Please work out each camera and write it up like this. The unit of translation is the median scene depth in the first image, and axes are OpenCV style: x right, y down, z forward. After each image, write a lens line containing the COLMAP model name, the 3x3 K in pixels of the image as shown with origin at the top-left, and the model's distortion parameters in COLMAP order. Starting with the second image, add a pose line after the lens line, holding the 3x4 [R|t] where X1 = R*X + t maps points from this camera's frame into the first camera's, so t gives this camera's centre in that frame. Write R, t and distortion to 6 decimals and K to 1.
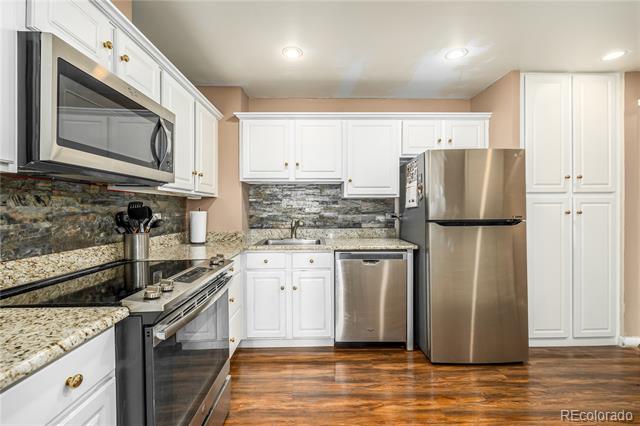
lens RADIAL K [[270.7, 0, 318.8], [0, 270.7, 209.9], [0, 0, 1]] dist [-0.000484, 0.000350]
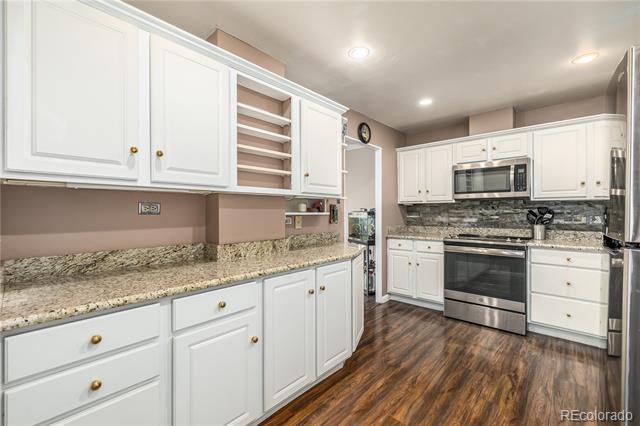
lens RADIAL K [[270.7, 0, 318.8], [0, 270.7, 209.9], [0, 0, 1]] dist [-0.000484, 0.000350]
pose [[-0.683618, -0.000673, -0.729839, 1.073439], [-0.001661, 0.999998, 0.000633, -0.007501], [0.729838, 0.001645, -0.683618, 0.772197]]
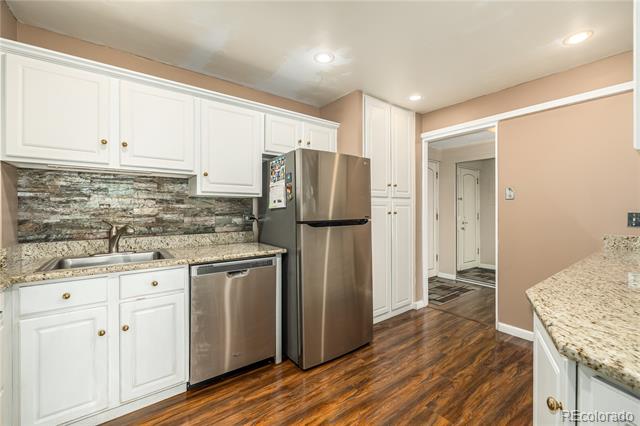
lens RADIAL K [[270.7, 0, 318.8], [0, 270.7, 209.9], [0, 0, 1]] dist [-0.000484, 0.000350]
pose [[0.803461, 0.001823, 0.595354, -0.091014], [0.001118, 0.999989, -0.004571, 0.000672], [-0.595356, 0.004338, 0.803450, 0.156526]]
